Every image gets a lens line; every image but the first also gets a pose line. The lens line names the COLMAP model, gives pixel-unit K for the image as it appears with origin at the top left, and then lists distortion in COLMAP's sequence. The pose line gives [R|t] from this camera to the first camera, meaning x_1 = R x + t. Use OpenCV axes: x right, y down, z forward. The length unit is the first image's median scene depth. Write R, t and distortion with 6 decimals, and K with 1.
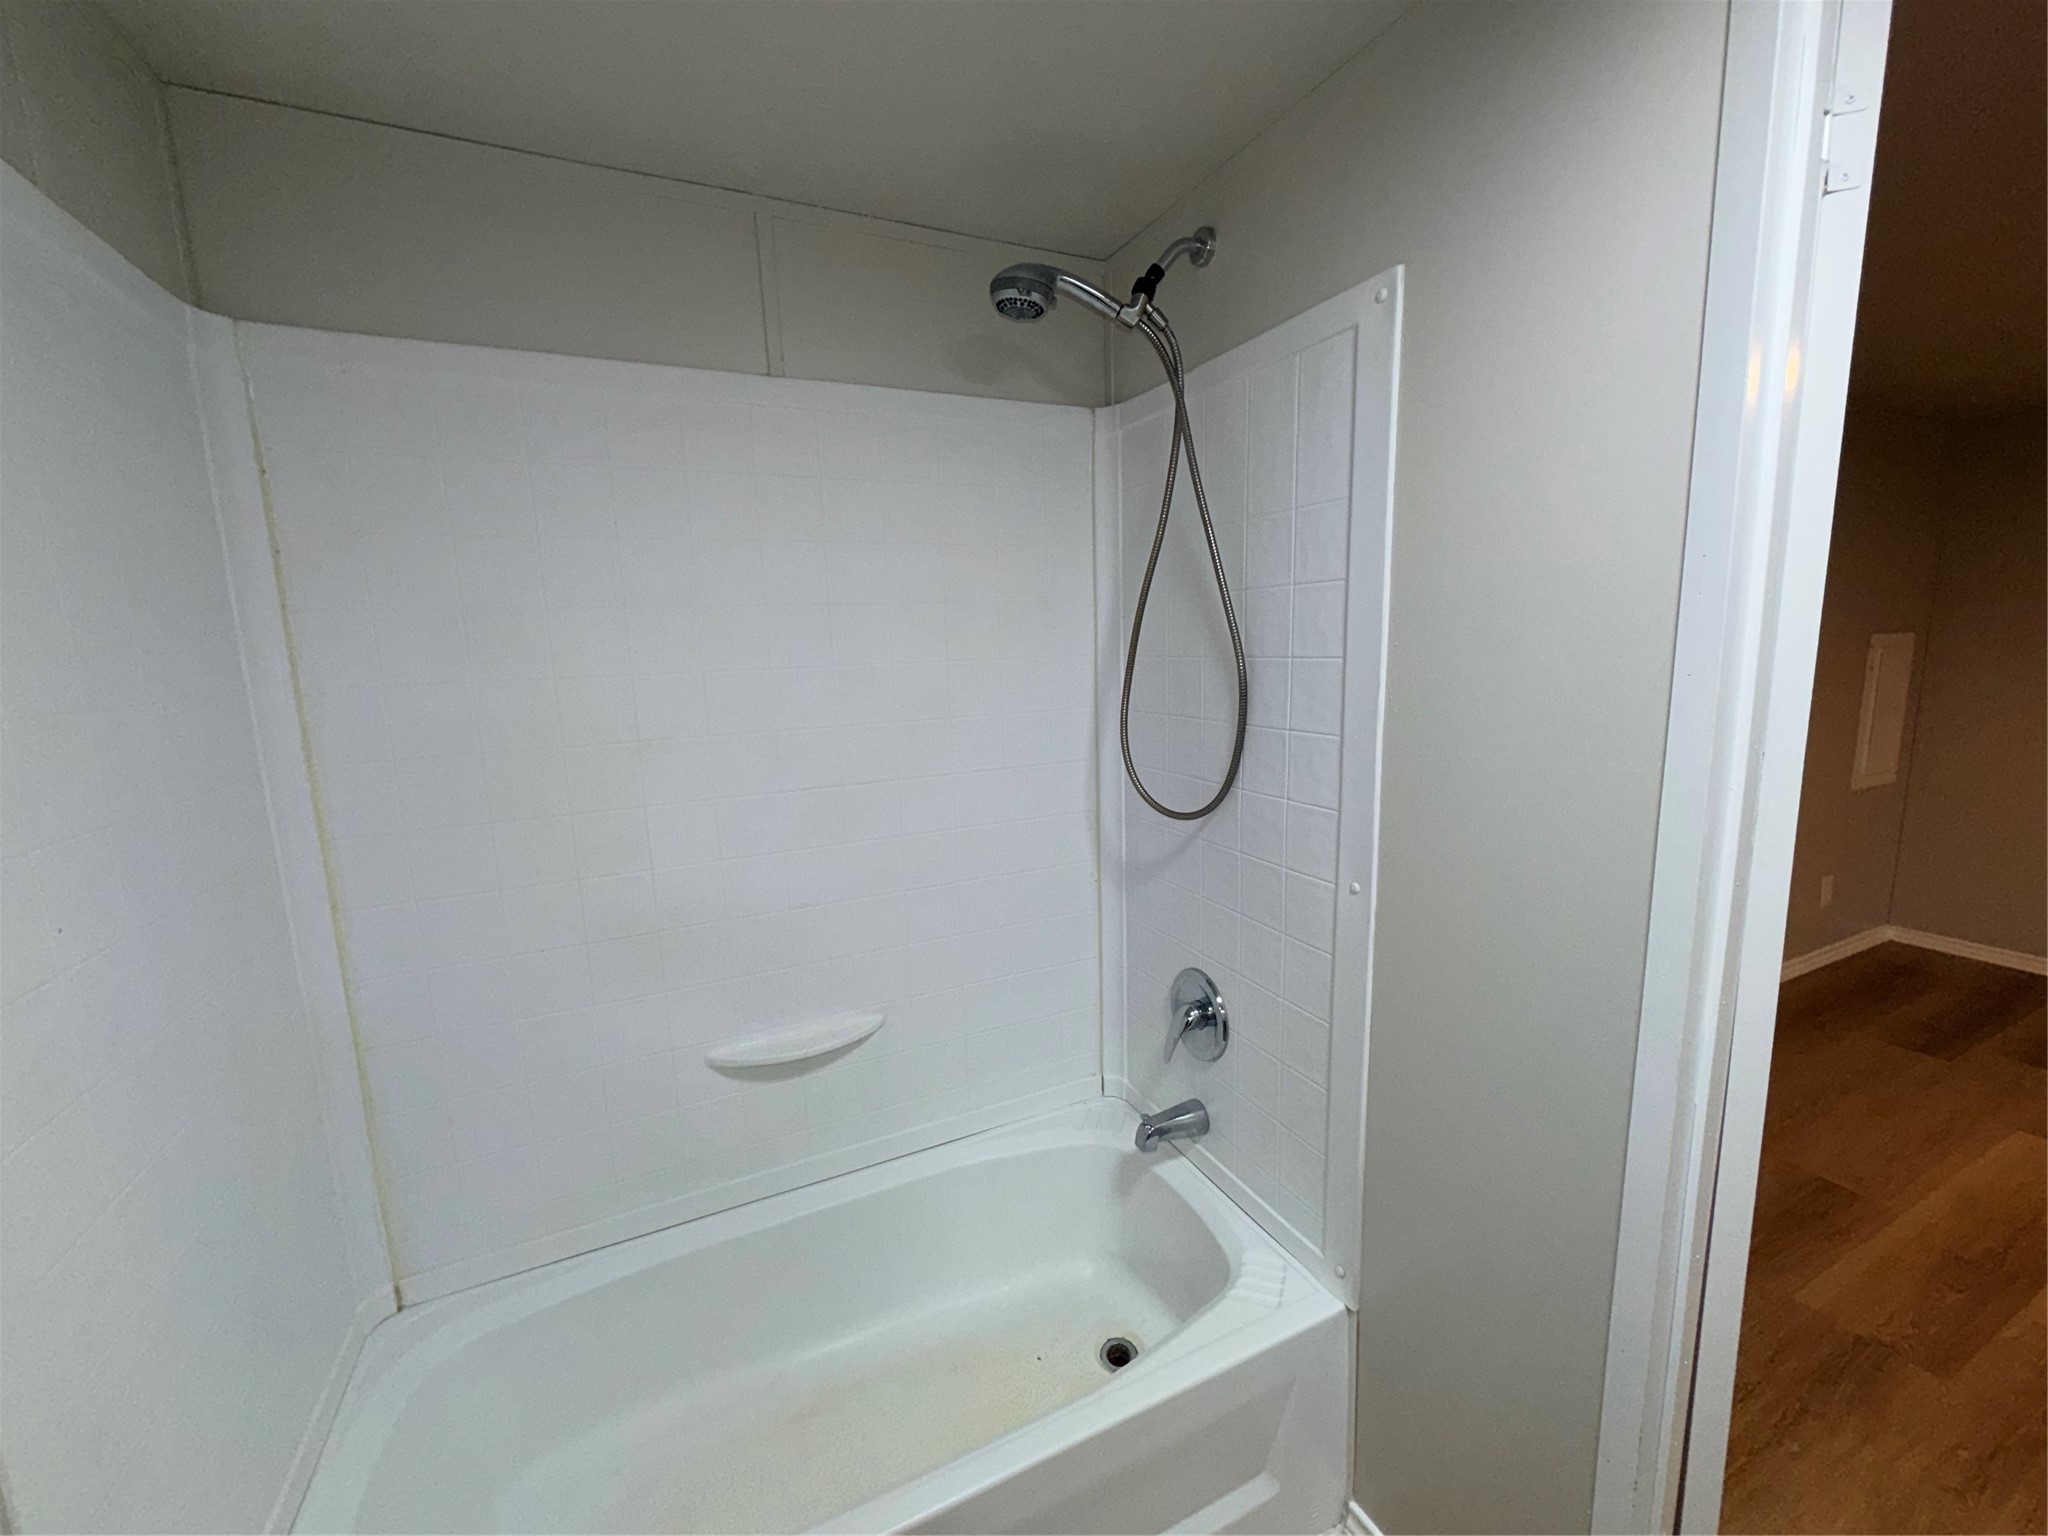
lens RADIAL K [[824.2, 0, 1024.0], [0, 824.2, 768.0], [0, 0, 1]] dist [-0.001810, 0.000190]
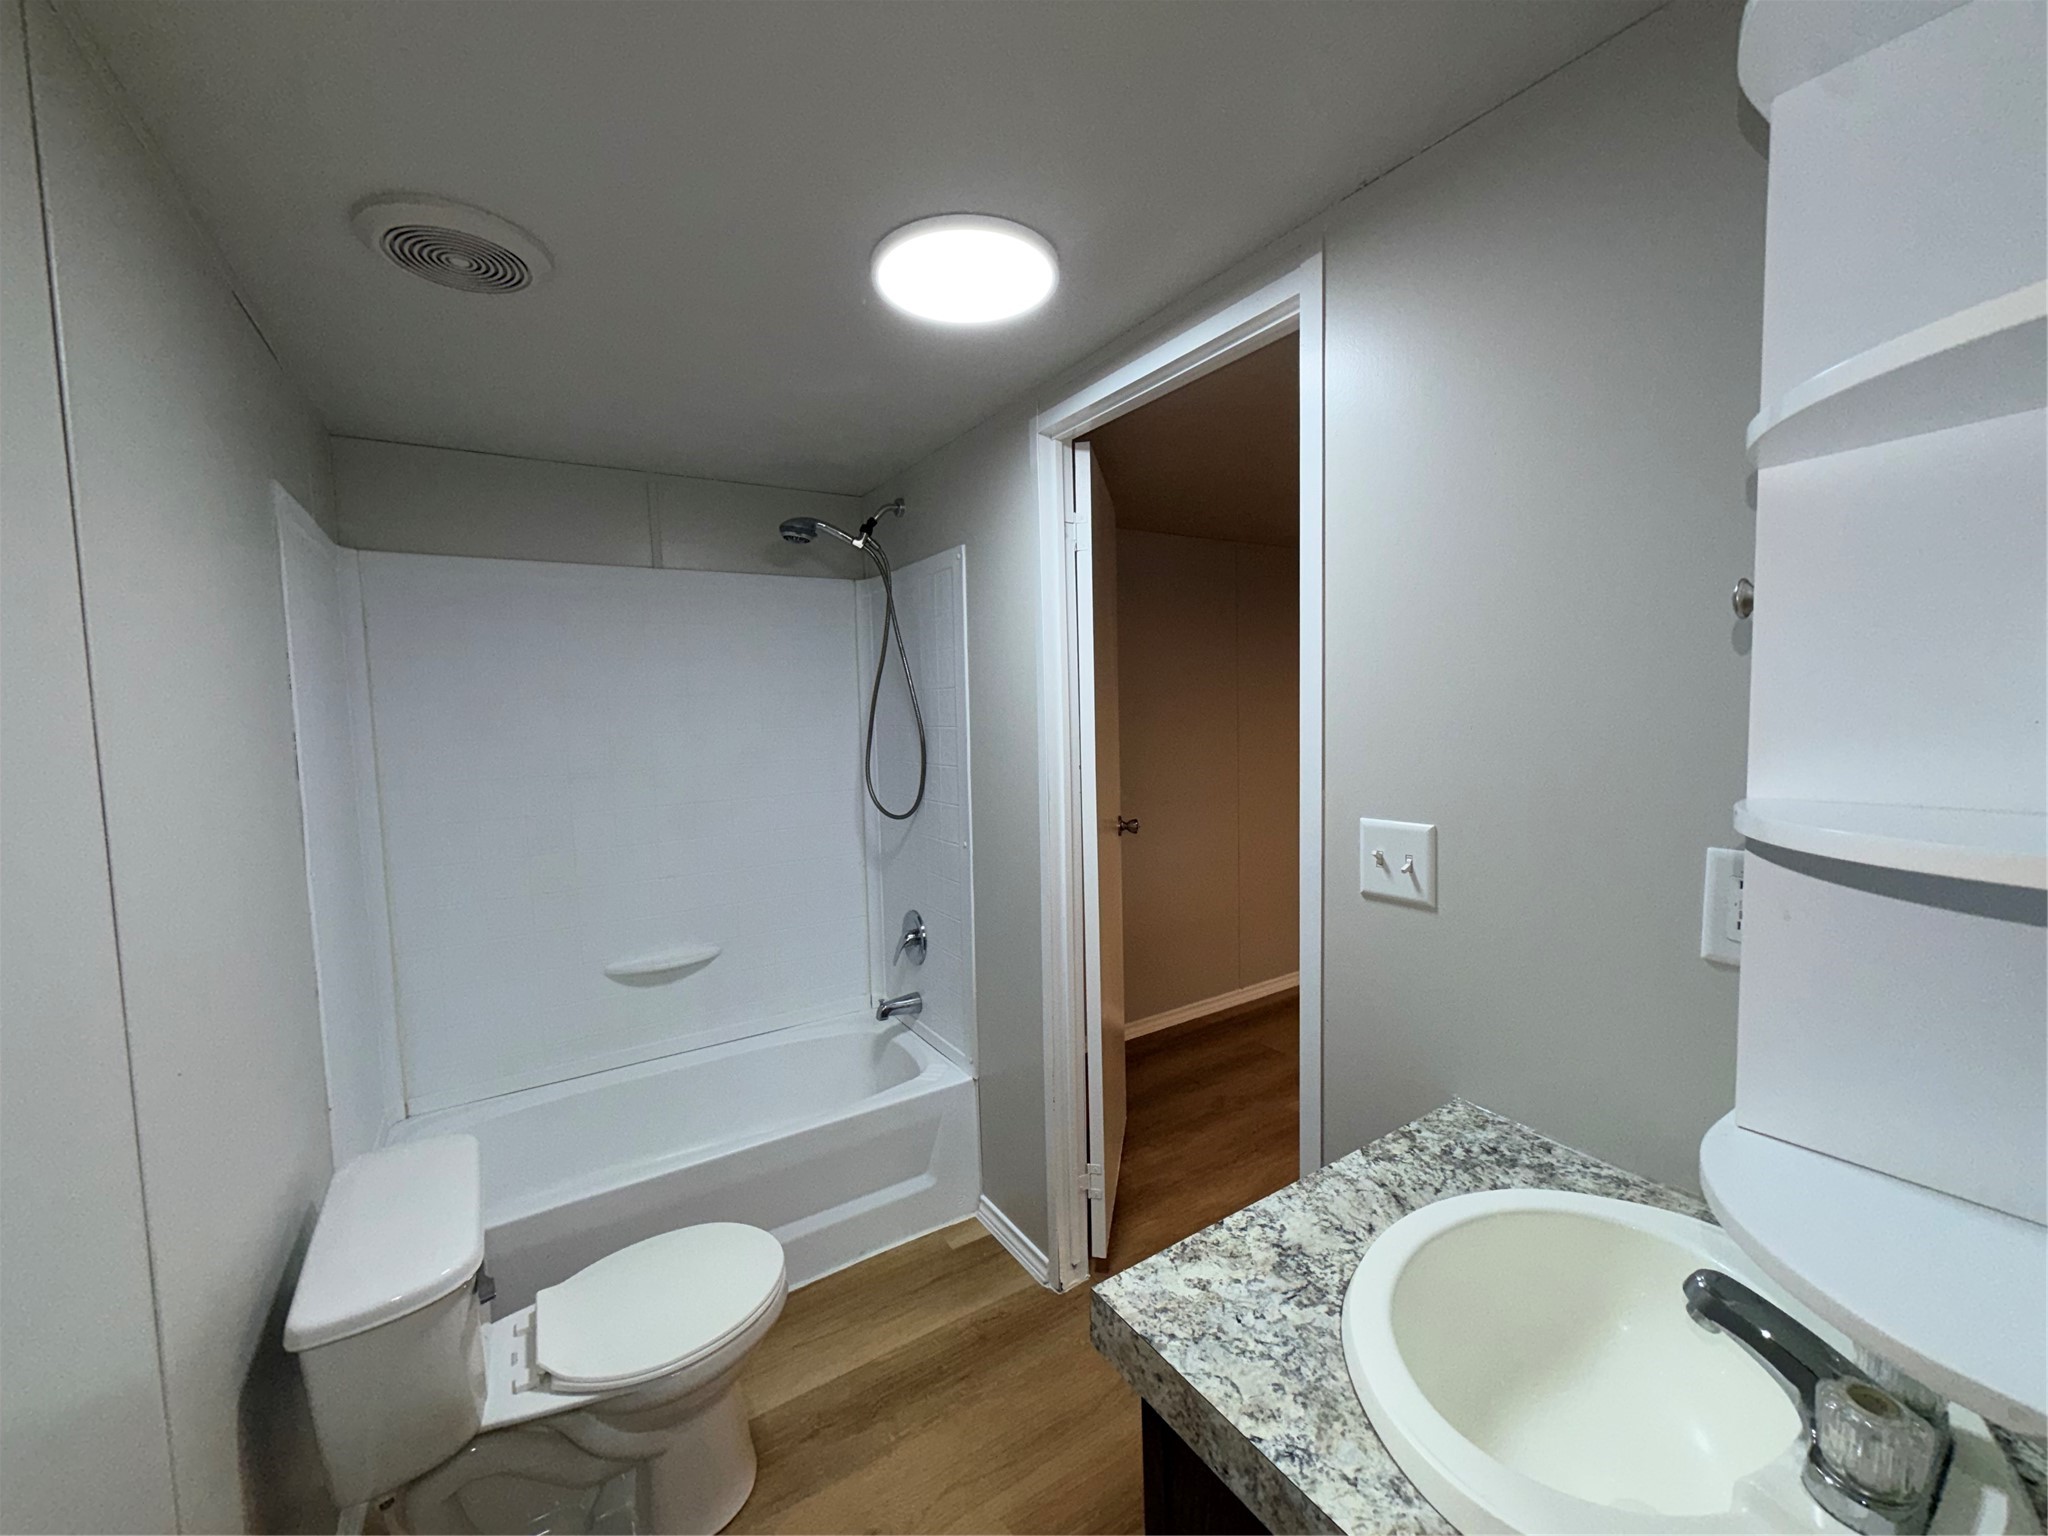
lens RADIAL K [[824.2, 0, 1024.0], [0, 824.2, 768.0], [0, 0, 1]] dist [-0.001810, 0.000190]
pose [[0.992428, -0.006990, 0.122631, 0.242718], [0.017083, 0.996531, -0.081448, 0.099798], [-0.121636, 0.082926, 0.989105, -0.756655]]
